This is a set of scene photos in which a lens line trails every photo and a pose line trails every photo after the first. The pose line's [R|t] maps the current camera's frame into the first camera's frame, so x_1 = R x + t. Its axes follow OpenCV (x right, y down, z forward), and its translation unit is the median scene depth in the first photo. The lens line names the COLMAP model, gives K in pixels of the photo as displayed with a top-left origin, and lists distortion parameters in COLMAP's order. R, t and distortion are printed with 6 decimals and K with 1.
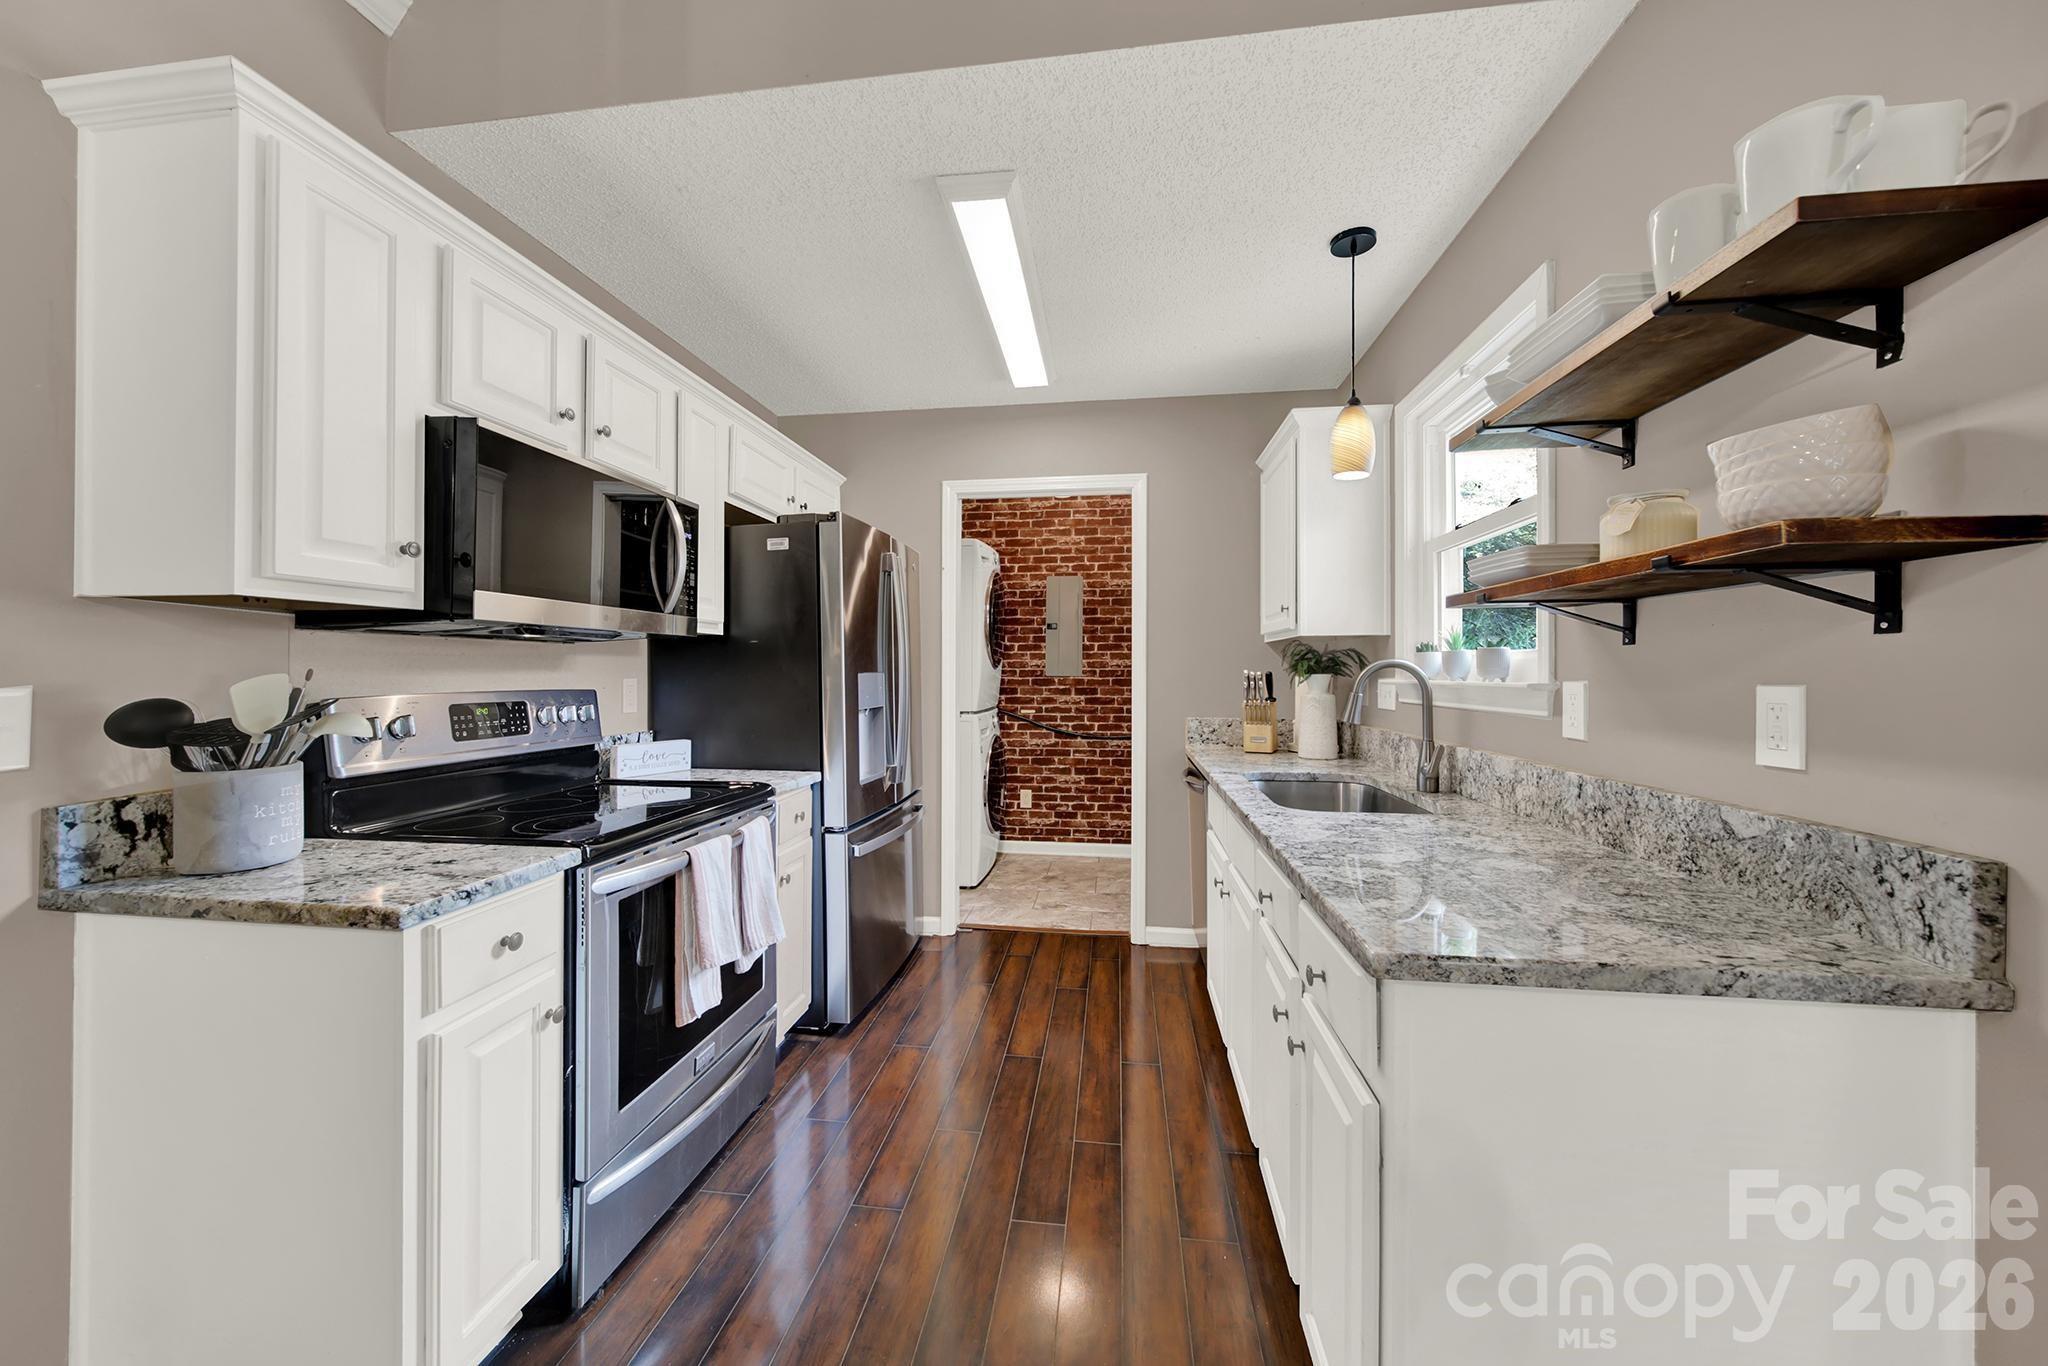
lens RADIAL K [[735.2, 0, 1040.9], [0, 735.2, 672.0], [0, 0, 1]] dist [-0.000755, -0.000145]
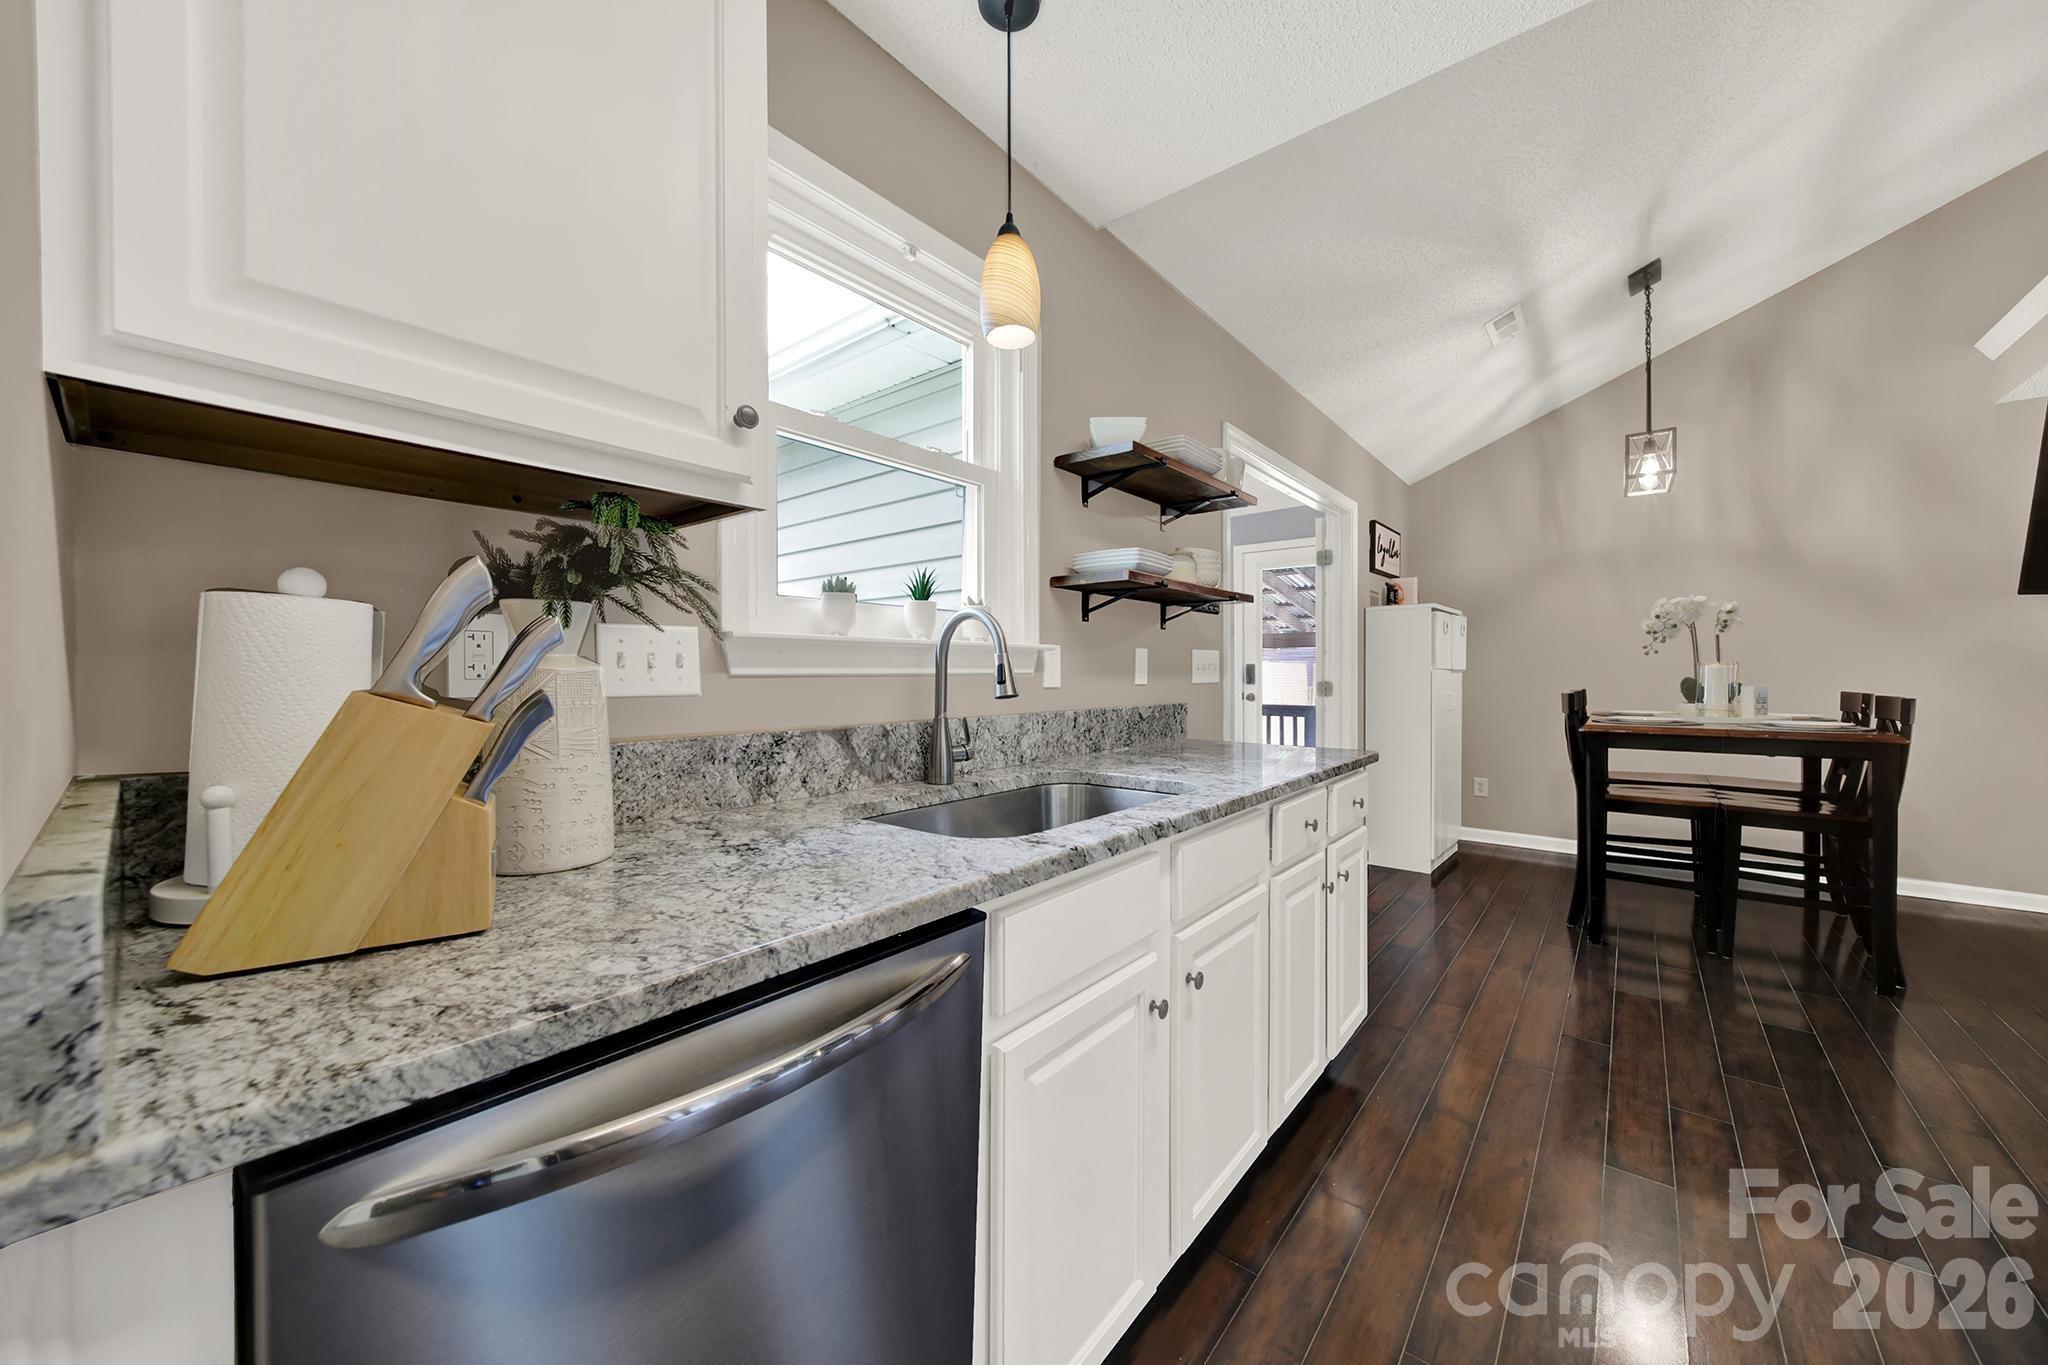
lens RADIAL K [[753.0, 0, 1023.2], [0, 753.0, 660.9], [0, 0, 1]] dist [-0.001632, -0.000064]
pose [[-0.843460, 0.003699, 0.537179, 0.021795], [-0.003125, 0.999926, -0.011793, 0.027754], [-0.537182, -0.011626, -0.843386, 1.019425]]
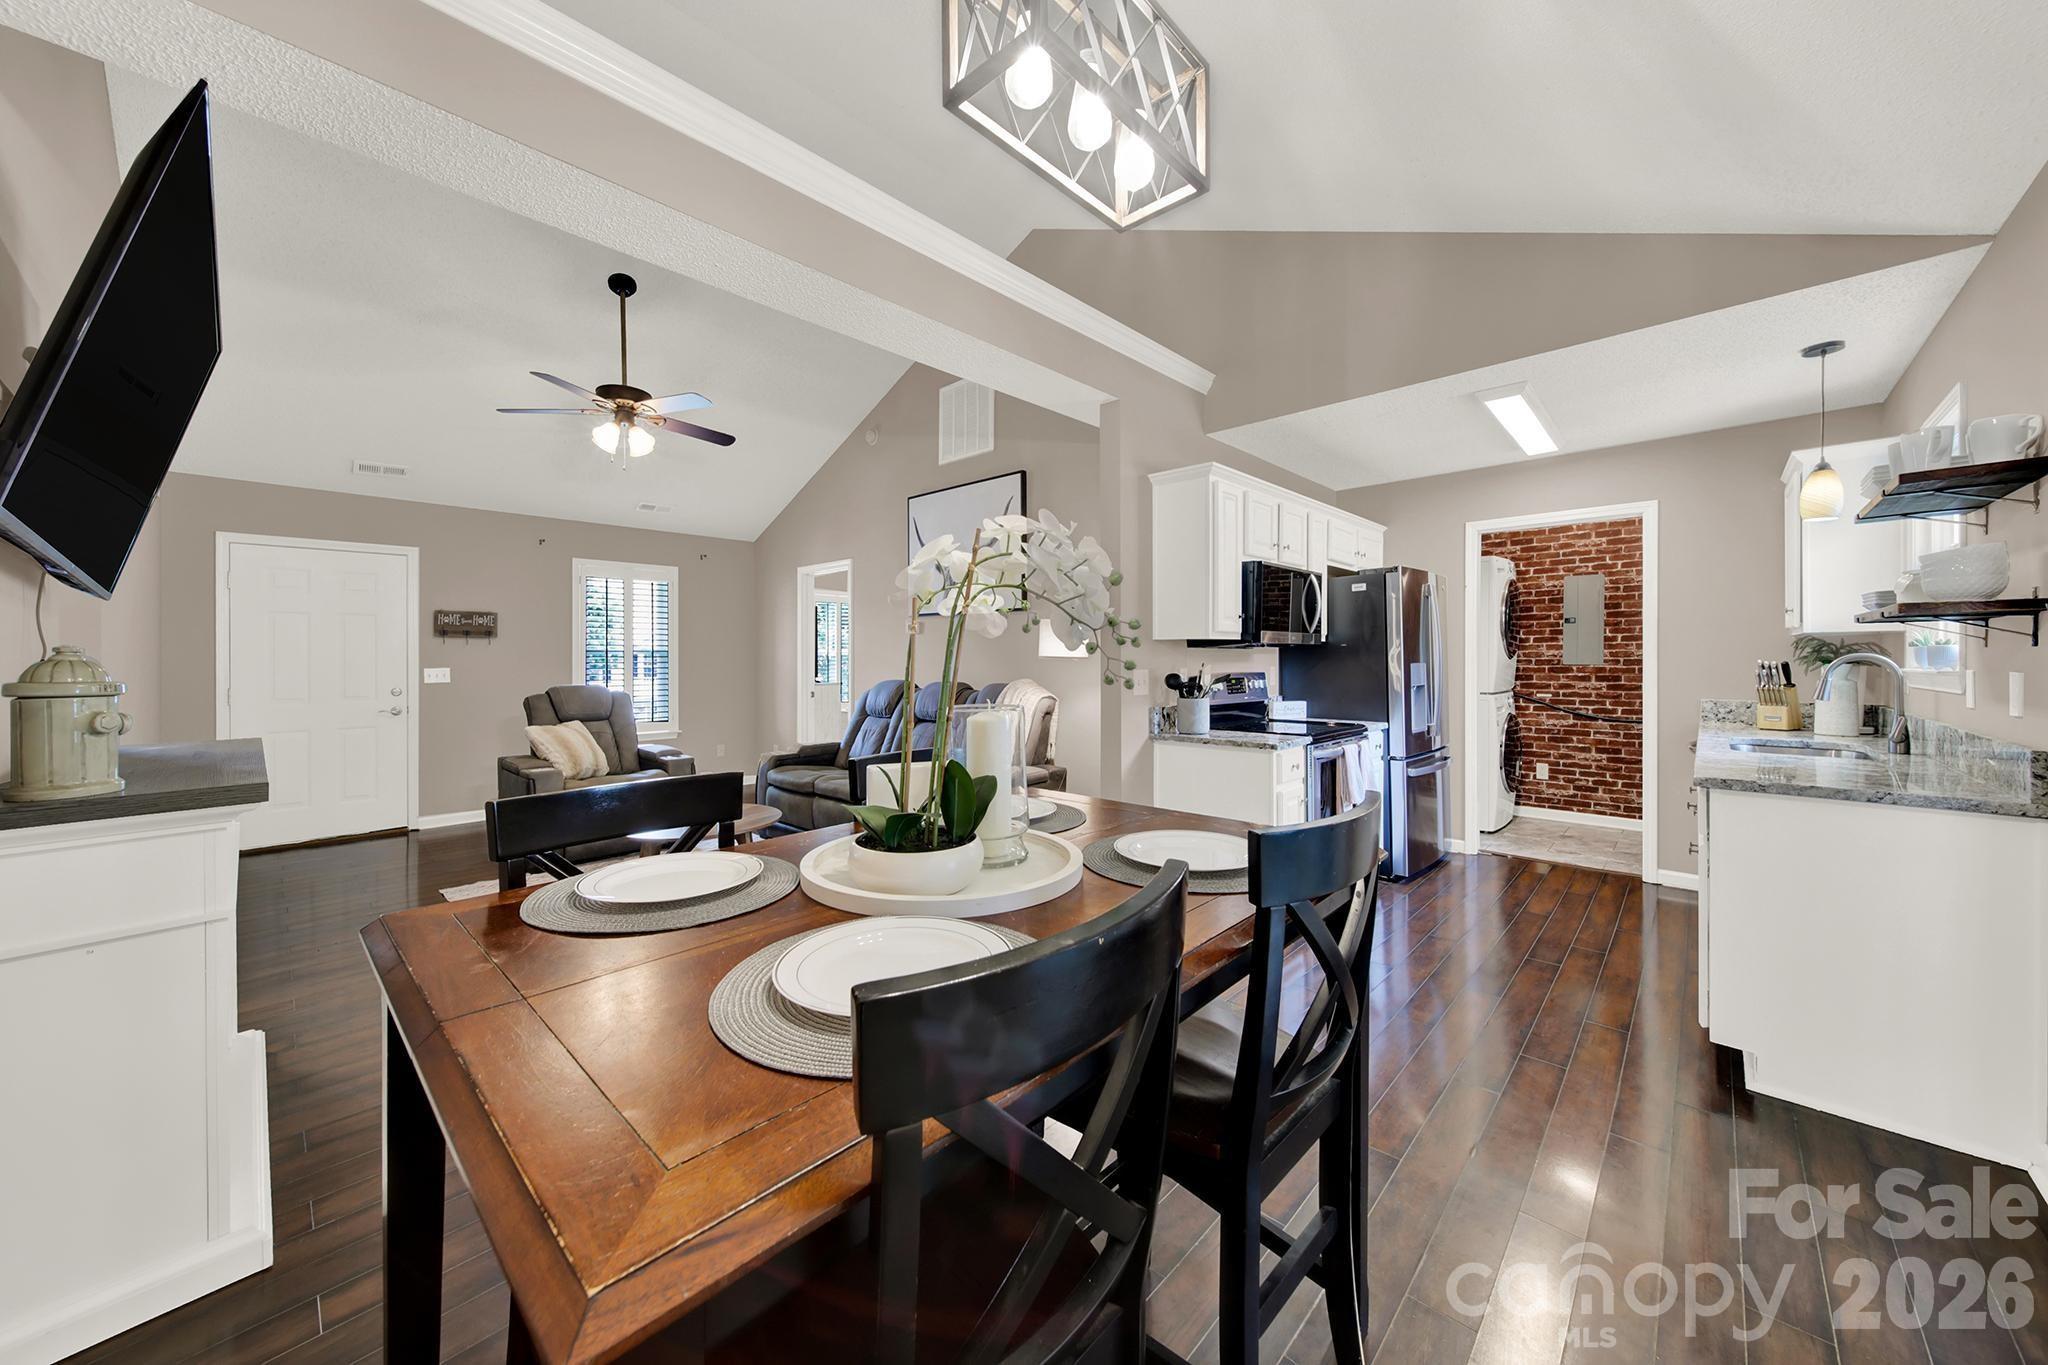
lens RADIAL K [[753.0, 0, 1023.2], [0, 753.0, 660.9], [0, 0, 1]] dist [-0.001632, -0.000064]
pose [[0.805617, -0.001271, -0.592435, 0.034865], [0.003028, 0.999993, 0.001972, -0.007590], [0.592428, -0.003383, 0.805616, -0.650690]]
